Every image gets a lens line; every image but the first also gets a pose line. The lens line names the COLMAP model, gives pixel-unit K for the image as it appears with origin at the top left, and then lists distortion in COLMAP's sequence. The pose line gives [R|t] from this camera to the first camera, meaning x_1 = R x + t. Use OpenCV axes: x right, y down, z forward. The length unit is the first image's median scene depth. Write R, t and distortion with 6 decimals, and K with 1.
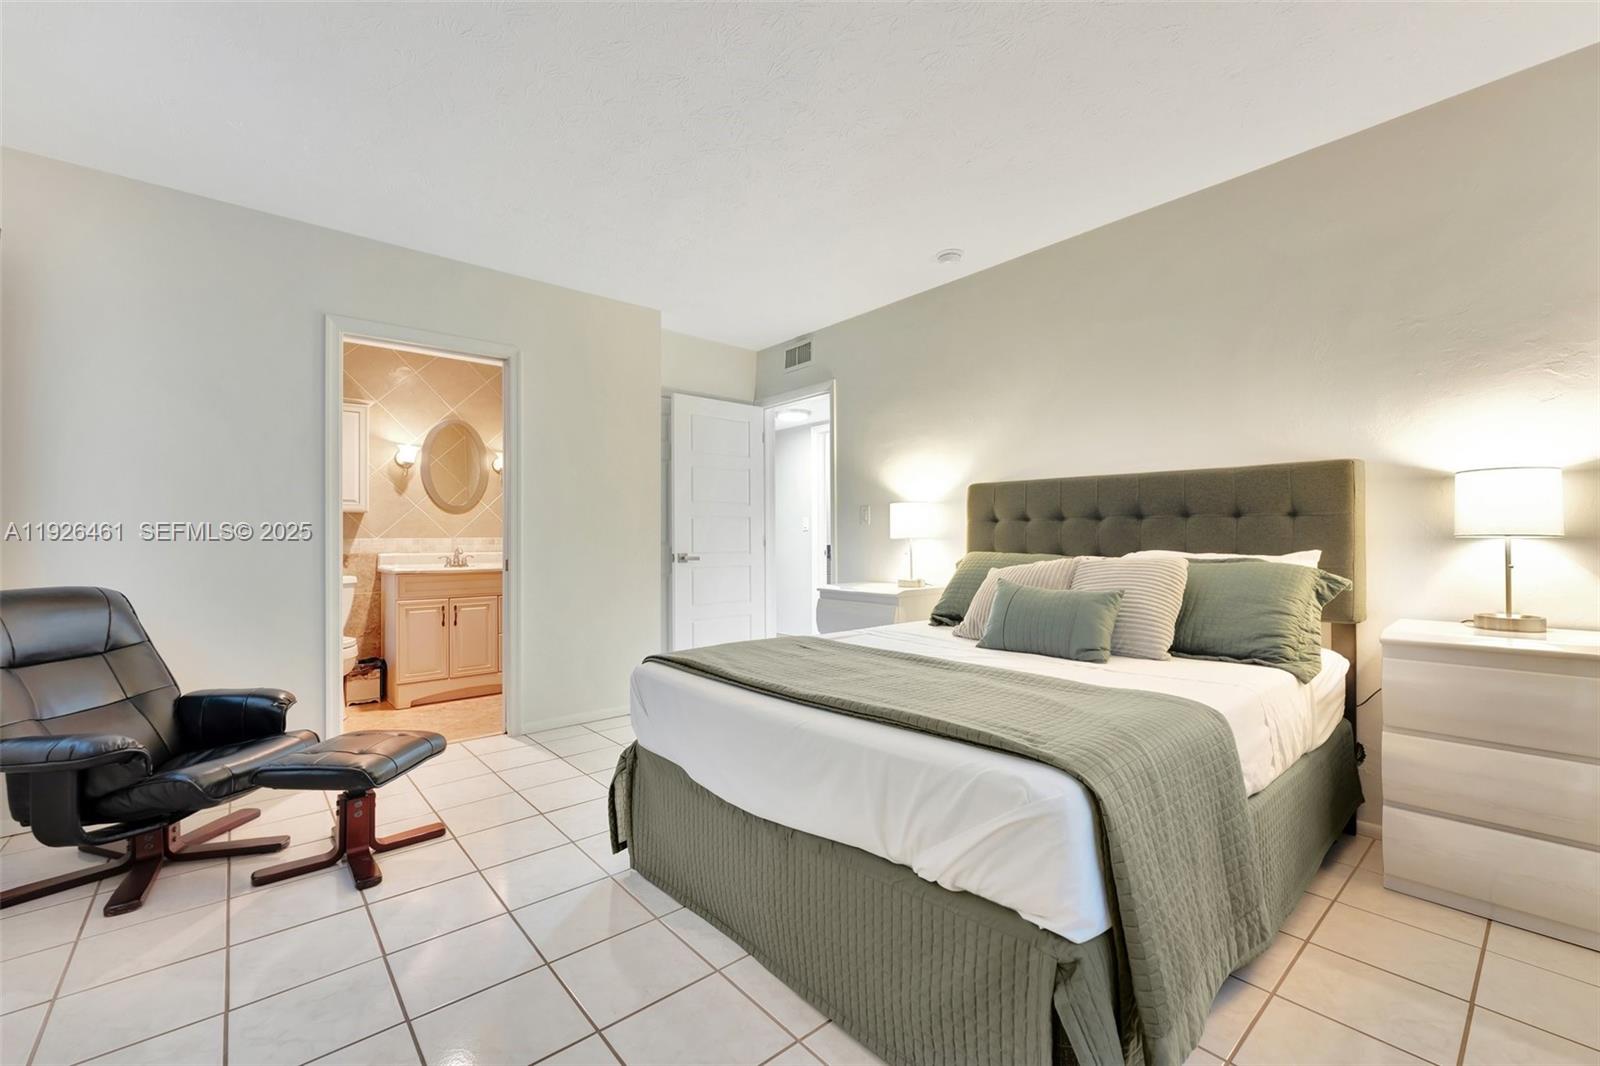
lens RADIAL K [[648.4, 0, 787.3], [0, 648.4, 539.4], [0, 0, 1]] dist [-0.003175, 0.000265]
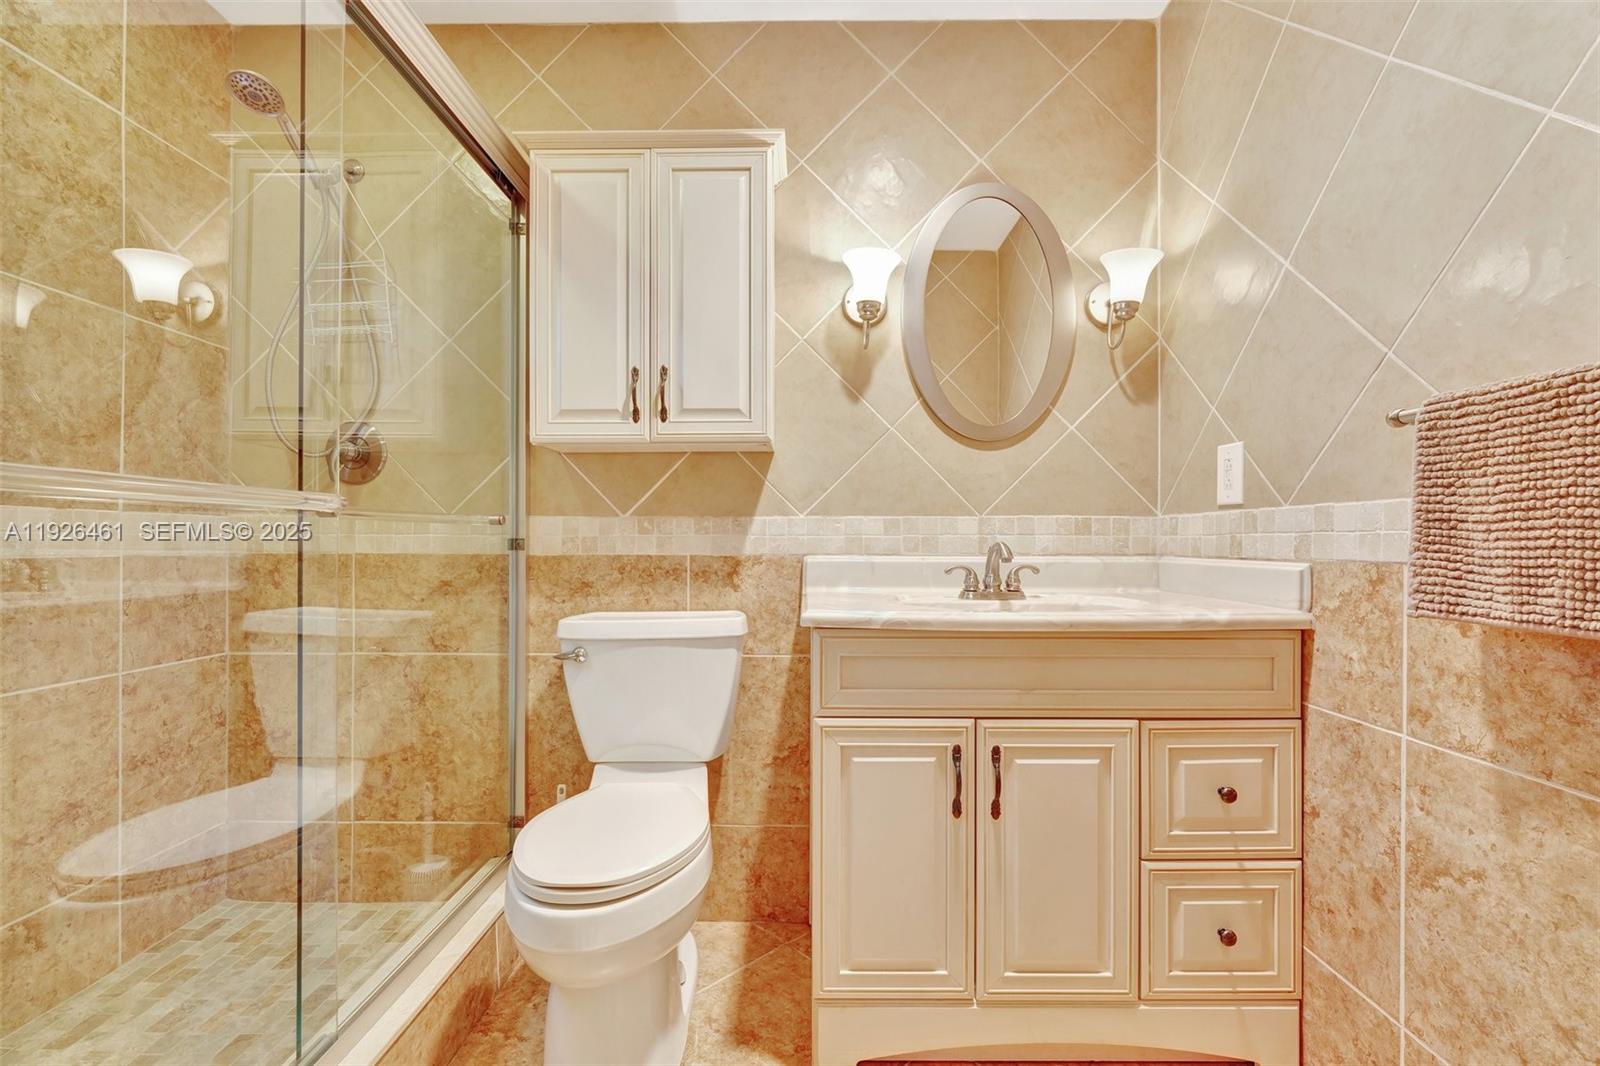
lens RADIAL K [[694.4, 0, 808.5], [0, 694.4, 537.0], [0, 0, 1]] dist [-0.007826, -0.000294]
pose [[0.765849, 0.002232, -0.643017, -0.359822], [-0.003087, 0.999995, -0.000205, 0.010714], [0.643013, 0.002142, 0.765852, 0.676403]]
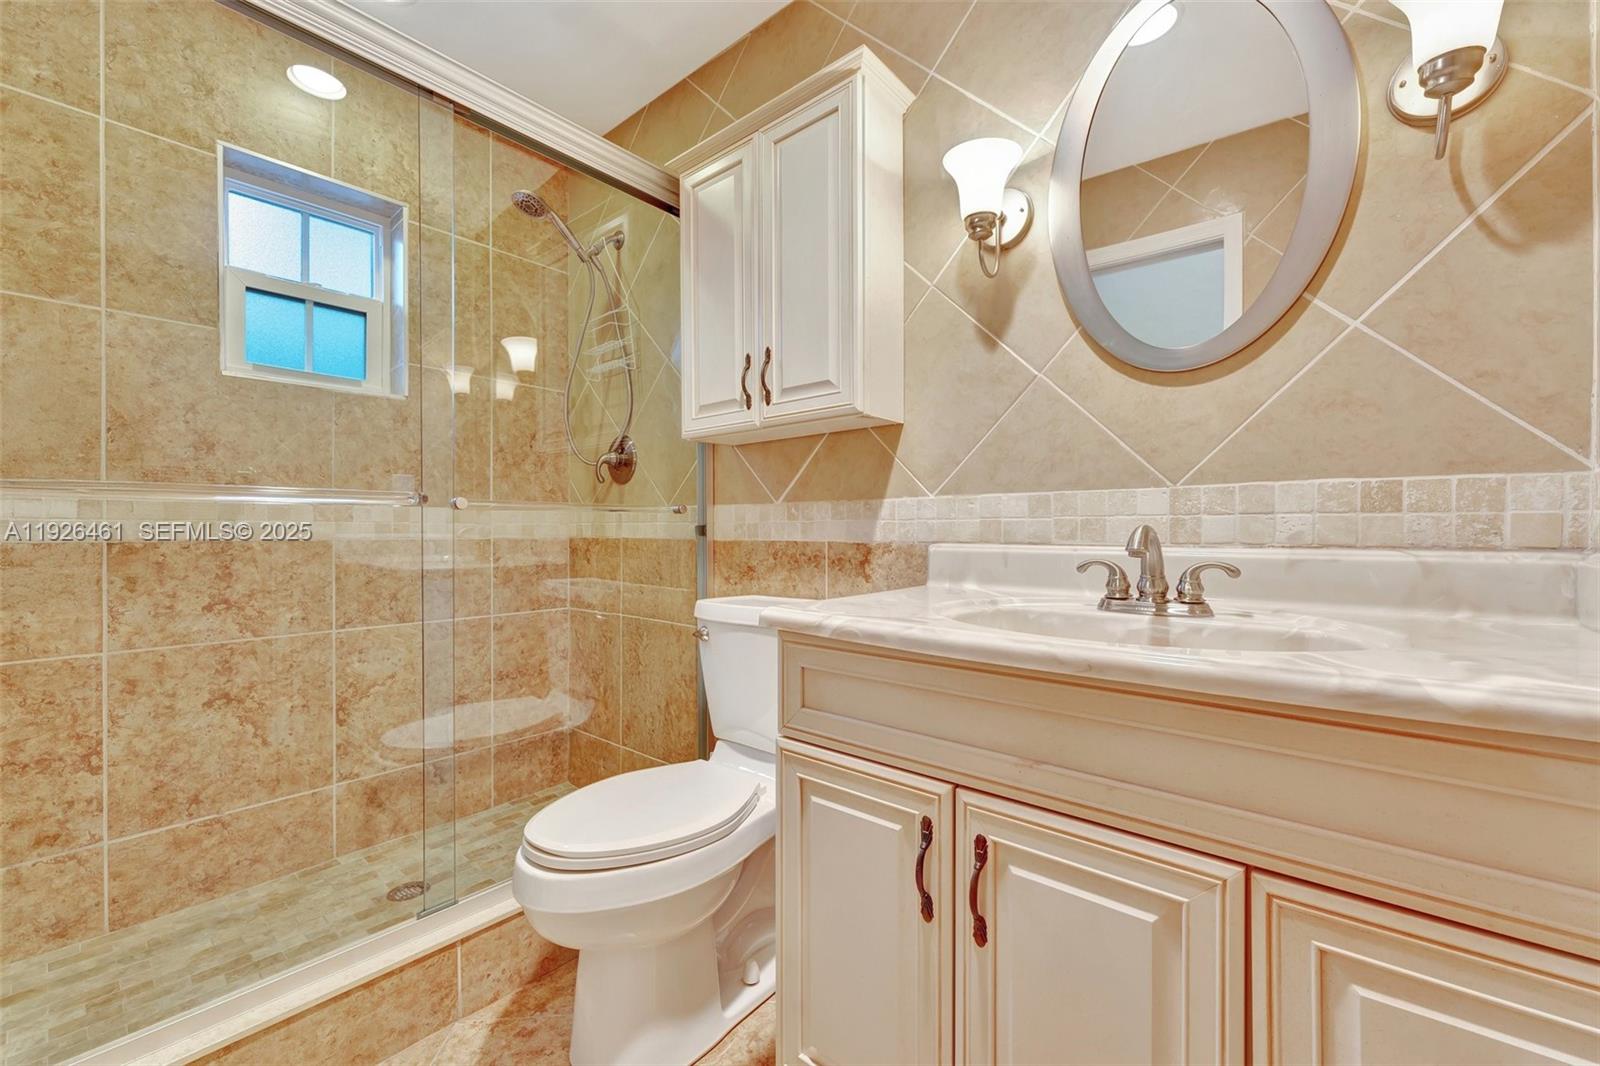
lens RADIAL K [[648.4, 0, 787.5], [0, 648.4, 531.0], [0, 0, 1]] dist [-0.003175, 0.000265]
pose [[0.162816, 0.006617, -0.986634, -0.320844], [0.004396, 0.999963, 0.007432, 0.012749], [0.986647, -0.005547, 0.162781, 0.864083]]
